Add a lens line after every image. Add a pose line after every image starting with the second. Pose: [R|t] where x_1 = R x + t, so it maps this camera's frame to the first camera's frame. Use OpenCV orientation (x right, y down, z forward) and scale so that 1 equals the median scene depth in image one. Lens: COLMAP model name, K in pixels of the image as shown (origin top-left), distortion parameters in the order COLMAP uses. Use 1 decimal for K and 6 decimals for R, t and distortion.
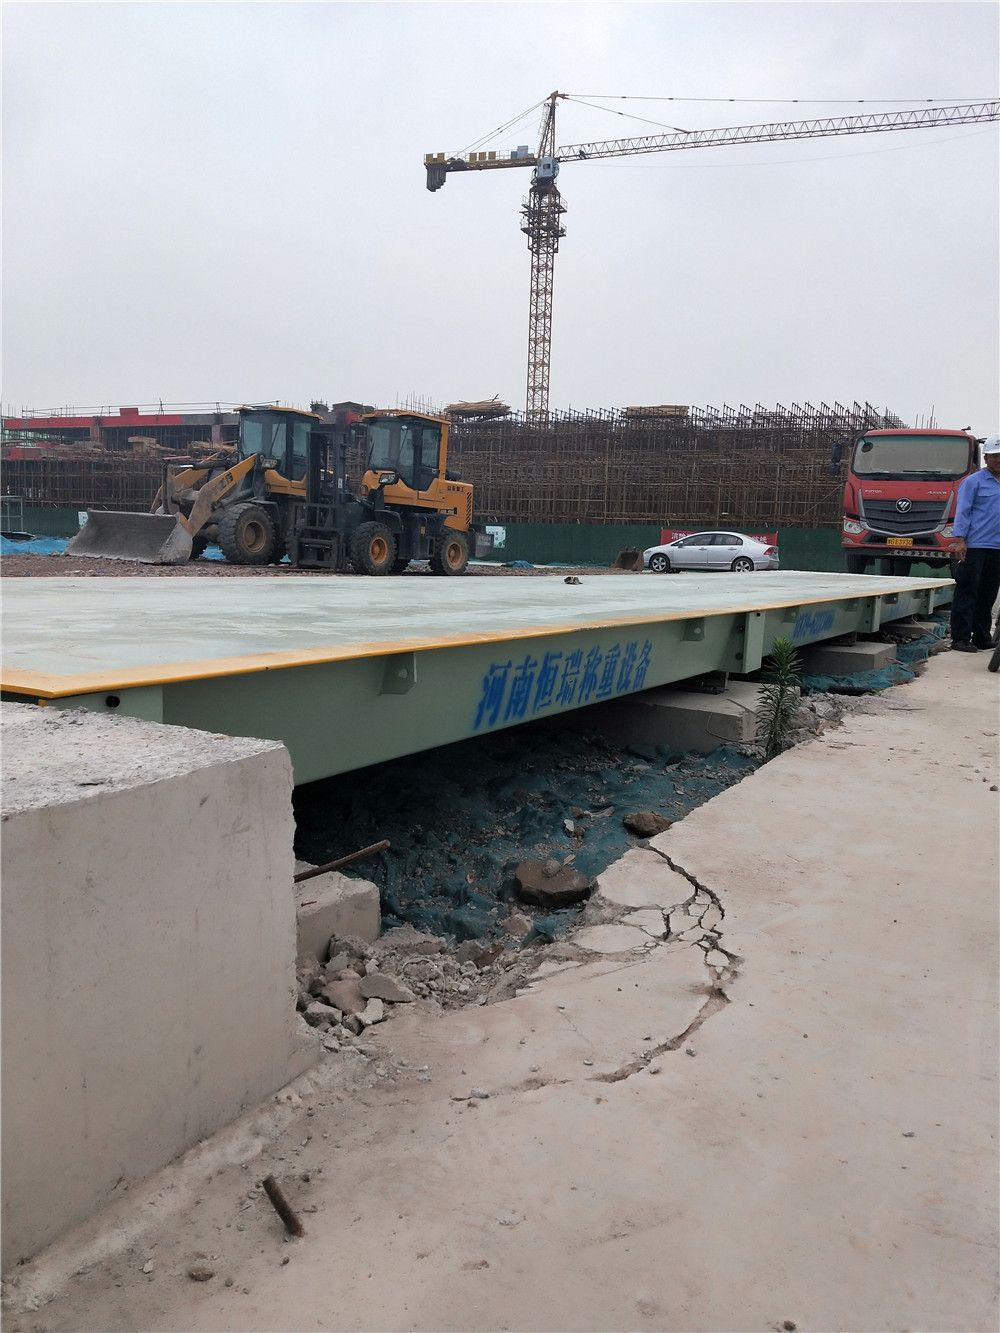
lens RADIAL K [[1114.4, 0, 500.0], [0, 1114.4, 666.5], [0, 0, 1]] dist [0.001818, 0.013601]
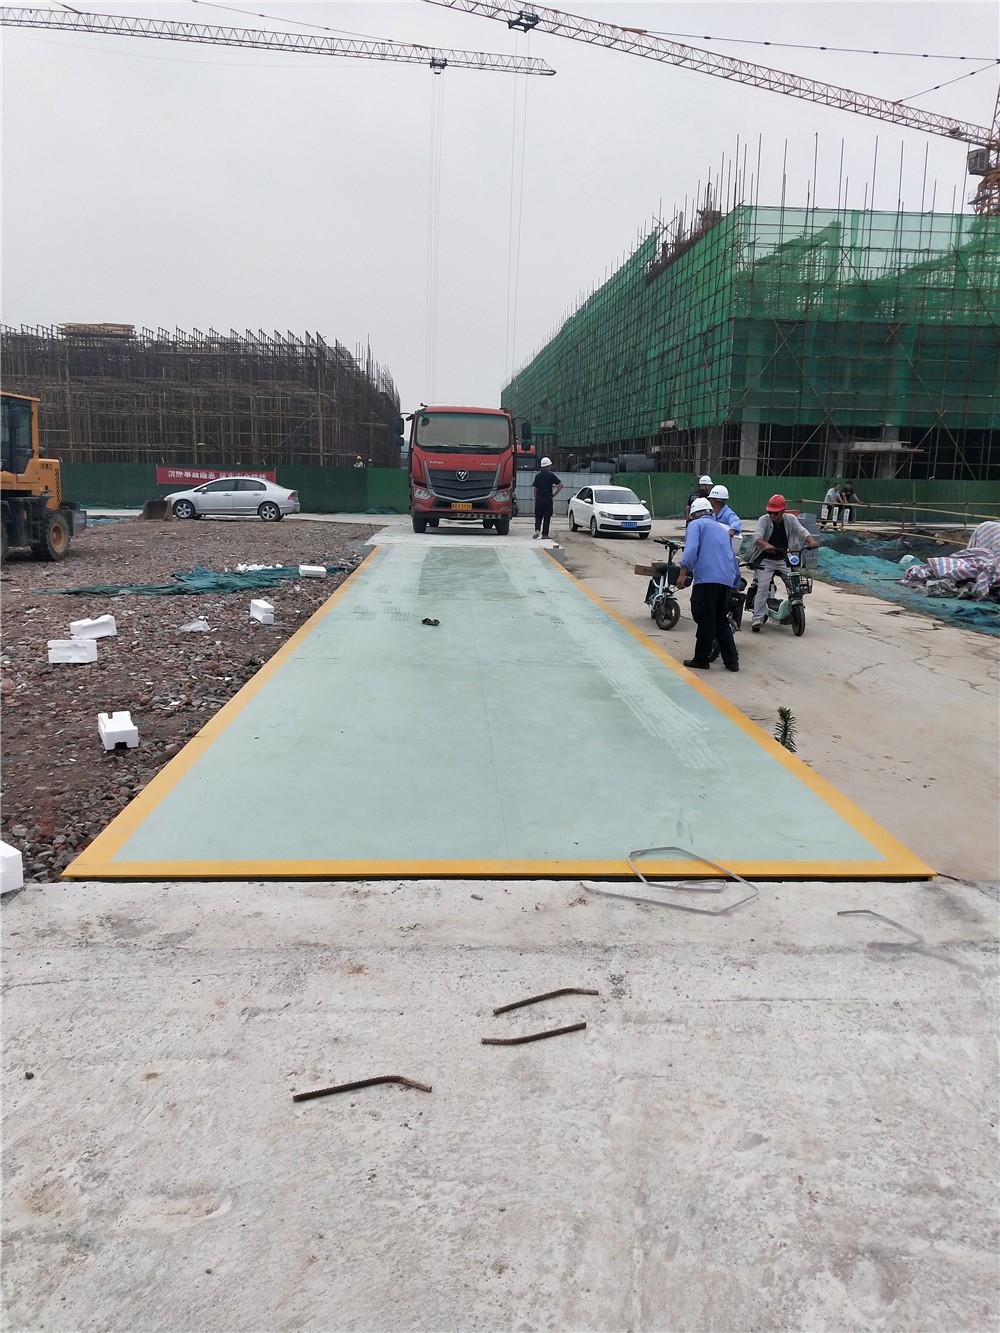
lens RADIAL K [[1114.4, 0, 500.0], [0, 1114.4, 666.5], [0, 0, 1]] dist [0.001818, 0.013601]
pose [[0.859251, -0.114463, 0.498584, -0.142000], [0.067667, 0.991513, 0.111010, -0.047816], [-0.507059, -0.061648, 0.859704, -0.028578]]
